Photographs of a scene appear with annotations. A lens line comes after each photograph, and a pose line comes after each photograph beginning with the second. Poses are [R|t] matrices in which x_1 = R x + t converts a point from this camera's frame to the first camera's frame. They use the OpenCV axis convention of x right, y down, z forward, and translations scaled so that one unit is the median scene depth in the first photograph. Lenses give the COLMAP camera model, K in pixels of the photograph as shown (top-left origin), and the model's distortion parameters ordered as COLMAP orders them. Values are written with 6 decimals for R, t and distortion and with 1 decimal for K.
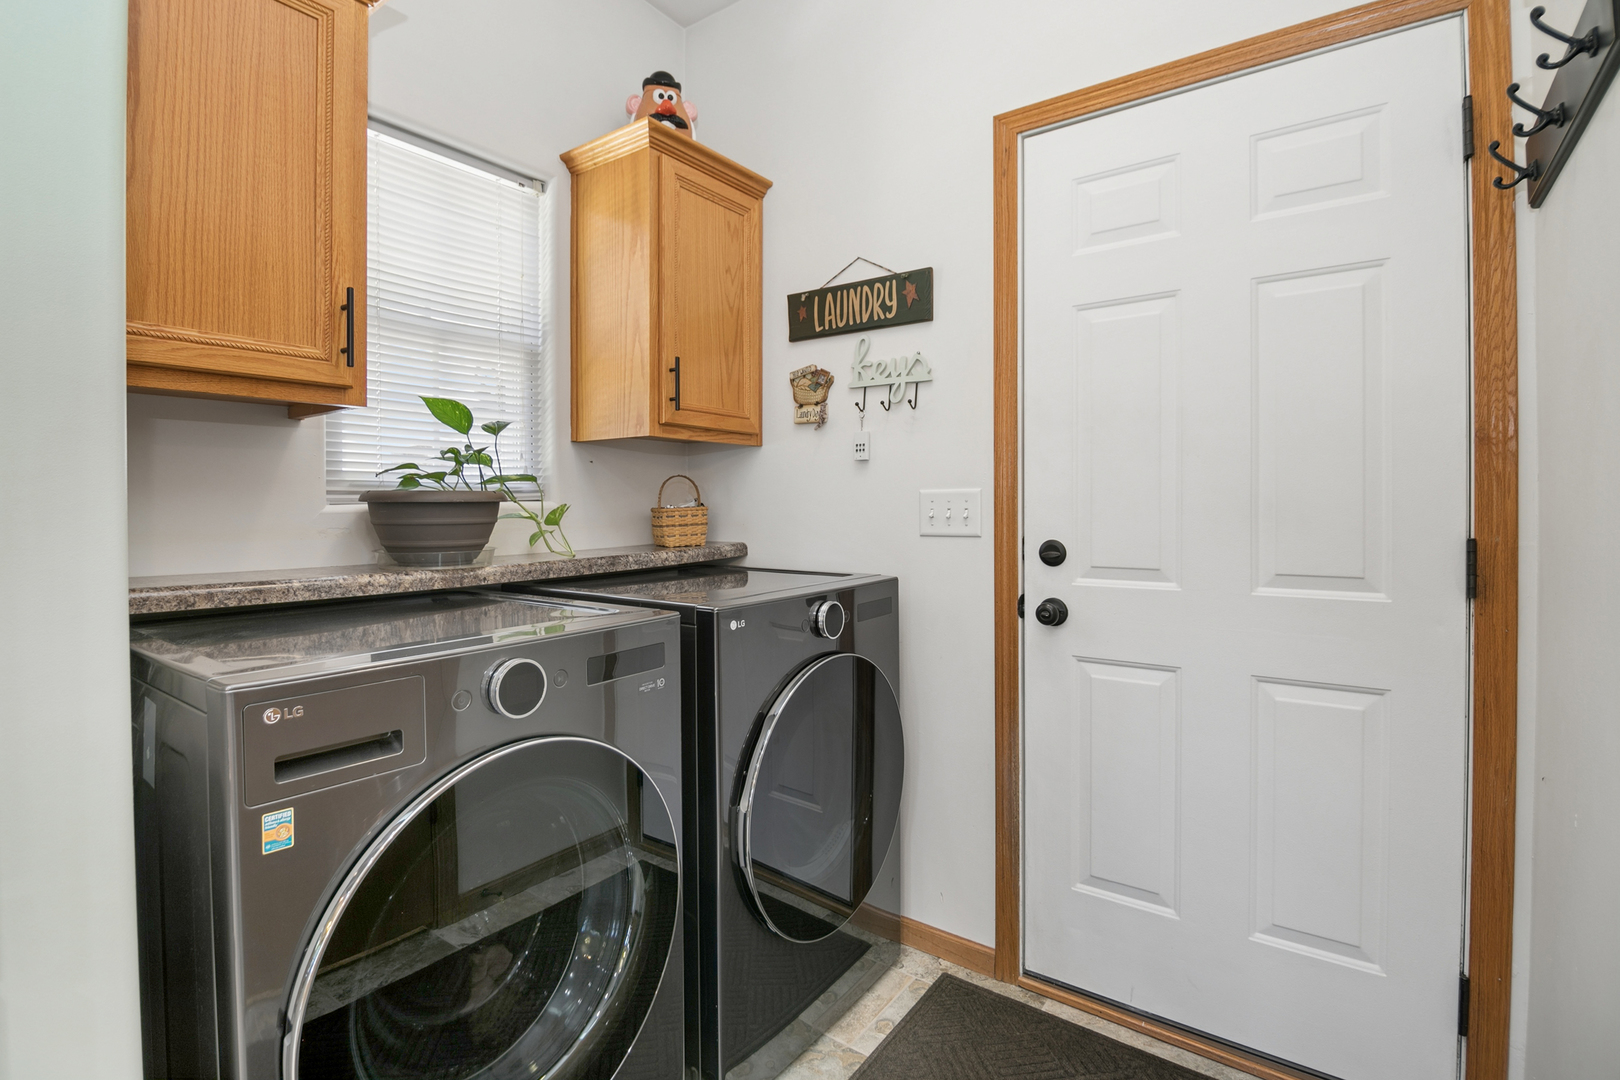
lens RADIAL K [[780.1, 0, 810.0], [0, 780.1, 540.0], [0, 0, 1]] dist [-0.000383, -0.000021]
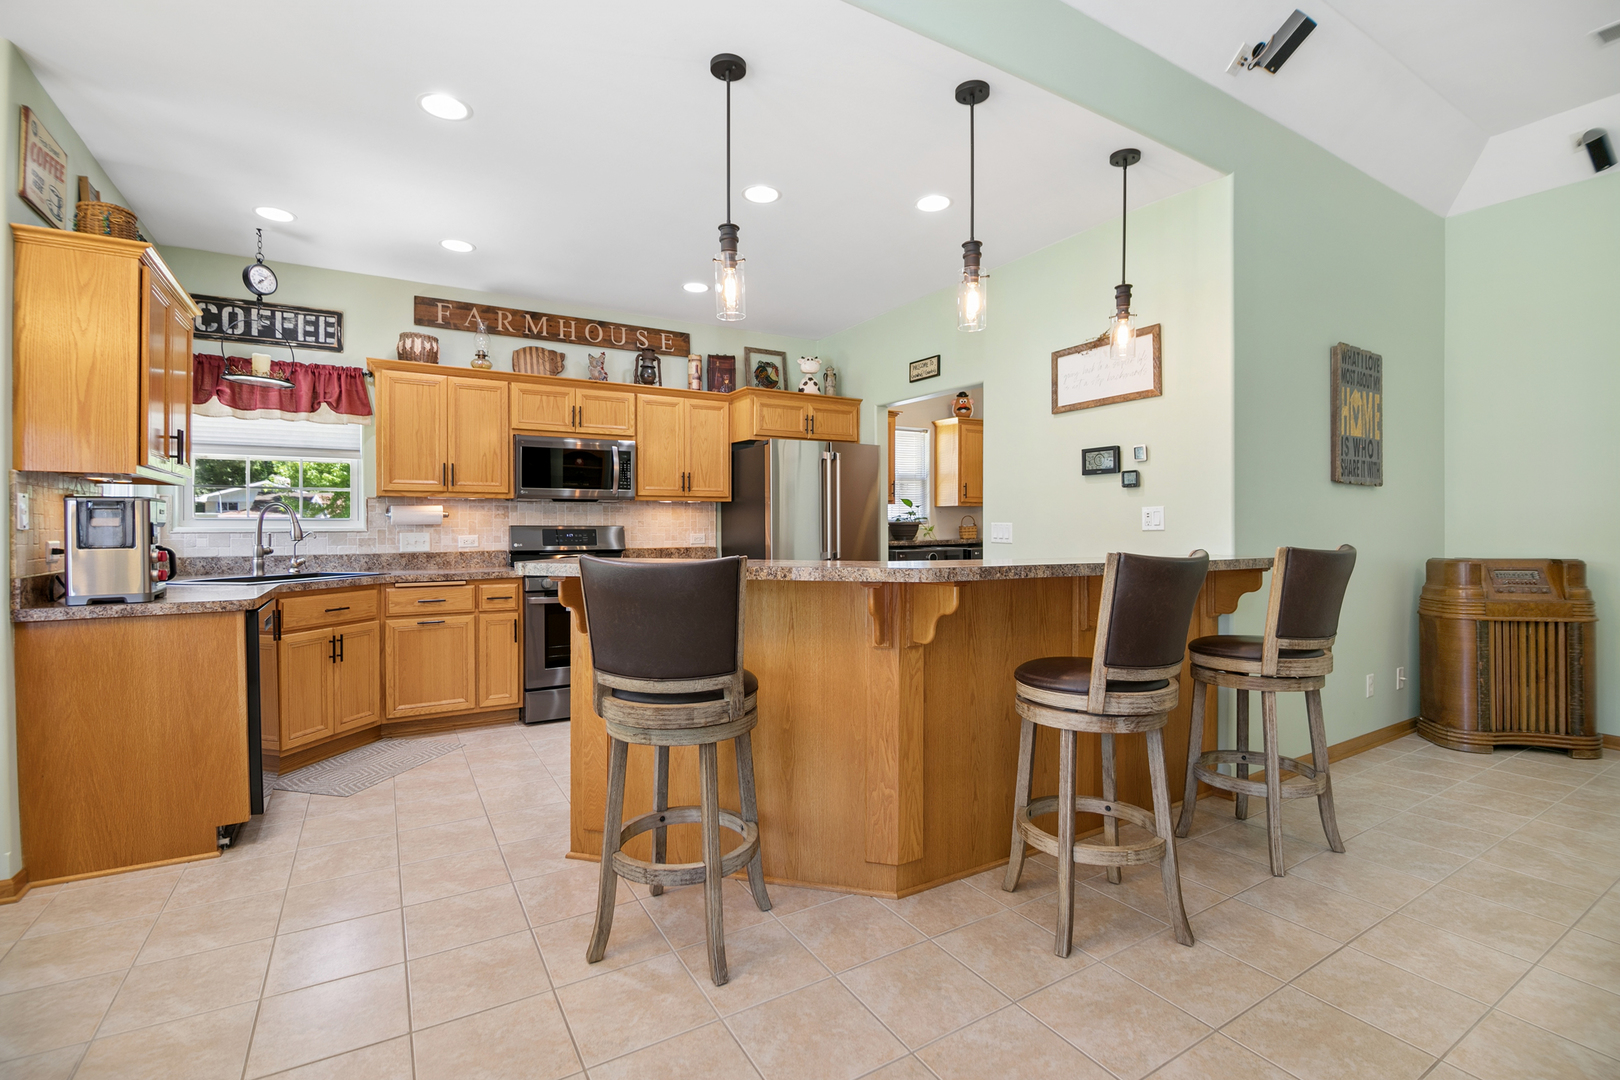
lens RADIAL K [[723.8, 0, 810.0], [0, 723.8, 540.0], [0, 0, 1]] dist [0.000132, -0.000003]
pose [[0.920377, 0.000899, -0.391032, 0.442351], [-0.009298, 0.999765, -0.019584, 0.088268], [0.390922, 0.021660, 0.920169, -2.190113]]
